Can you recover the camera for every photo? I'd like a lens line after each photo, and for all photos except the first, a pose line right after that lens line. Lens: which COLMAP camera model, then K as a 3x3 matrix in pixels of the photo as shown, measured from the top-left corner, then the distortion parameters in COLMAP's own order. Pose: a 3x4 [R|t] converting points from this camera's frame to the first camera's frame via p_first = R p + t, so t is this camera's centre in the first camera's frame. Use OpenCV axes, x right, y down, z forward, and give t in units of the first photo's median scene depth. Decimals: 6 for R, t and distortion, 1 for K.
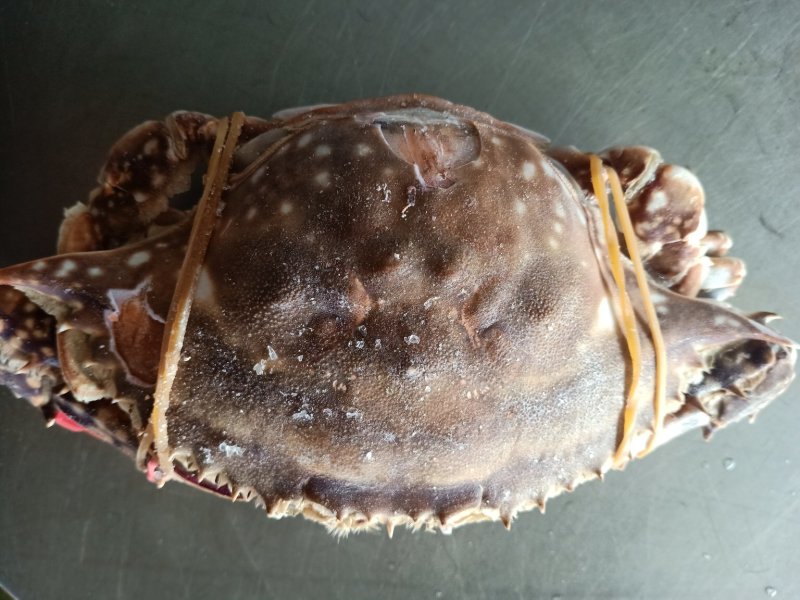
lens RADIAL K [[679.0, 0, 400.0], [0, 679.0, 300.0], [0, 0, 1]] dist [0.100359, -0.187935]
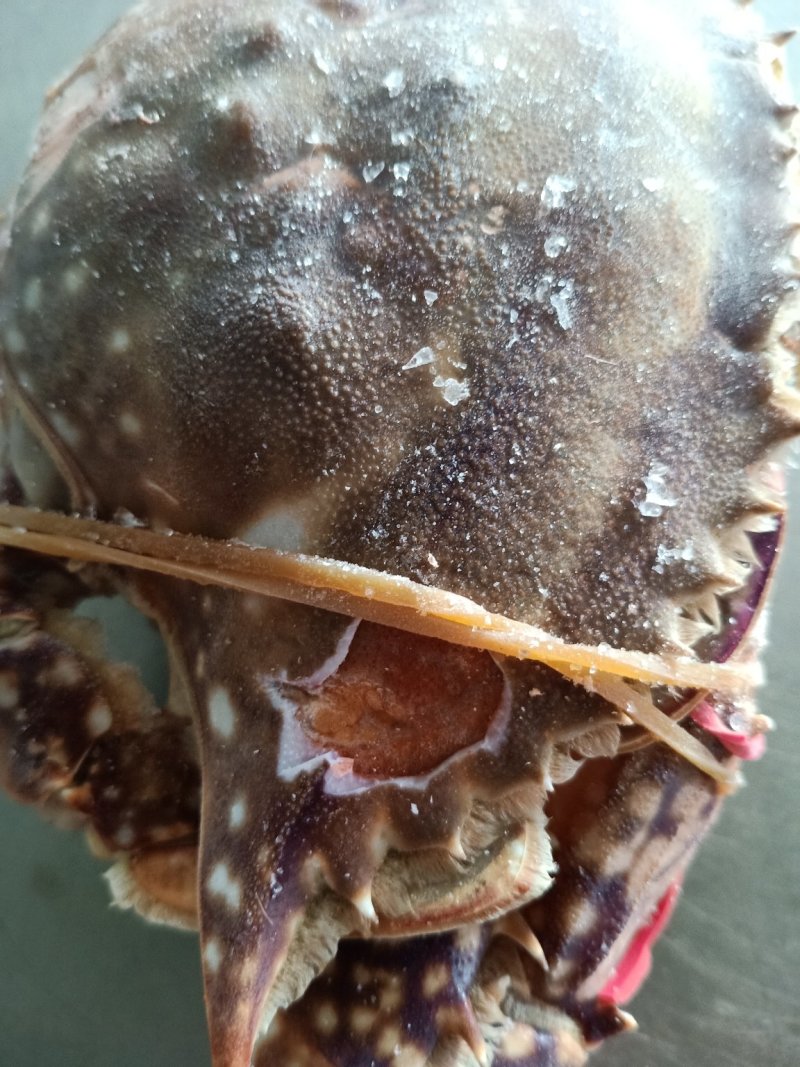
lens RADIAL K [[896.6, 0, 400.0], [0, 896.6, 533.5], [0, 0, 1]] dist [0.079845, -0.248502]
pose [[0.044480, -0.955889, 0.290342, -0.454441], [0.984759, -0.006963, -0.173787, 0.162422], [0.168143, 0.293647, 0.941010, 0.459748]]
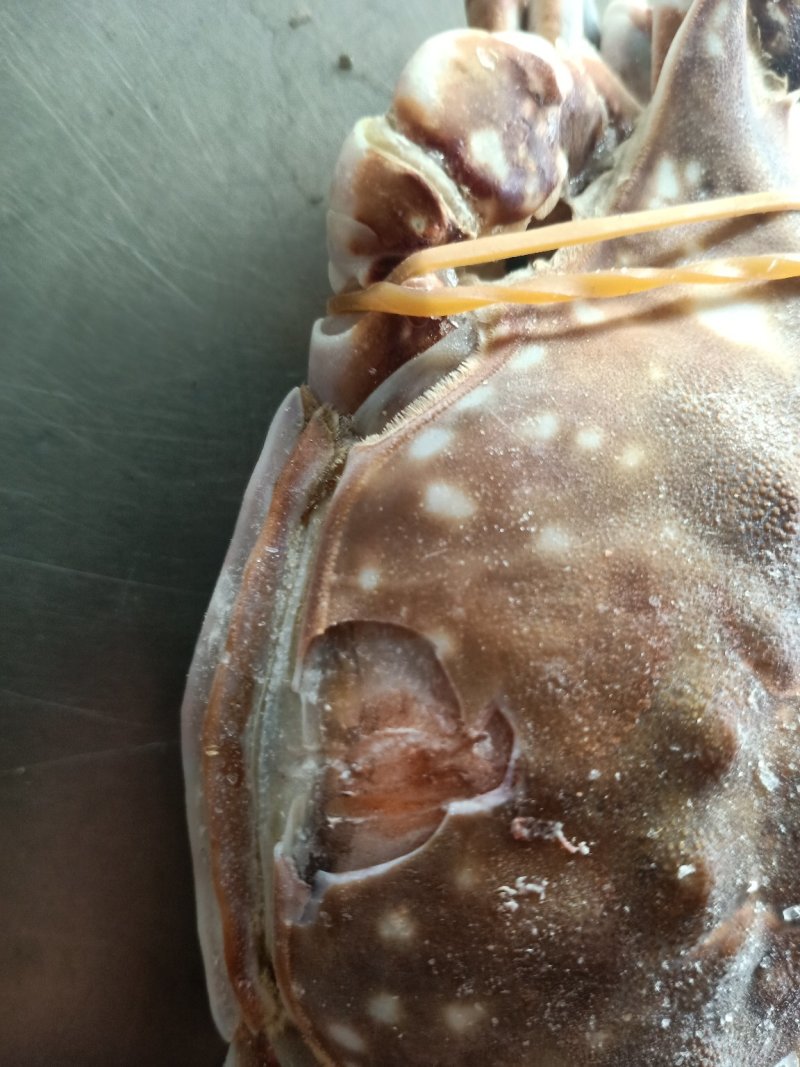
lens RADIAL K [[896.6, 0, 400.0], [0, 896.6, 533.5], [0, 0, 1]] dist [0.079845, -0.248502]
pose [[0.083514, -0.986874, -0.138221, 0.243172], [0.959080, 0.041944, 0.280011, -0.367403], [-0.270538, -0.155950, 0.949994, 0.515392]]
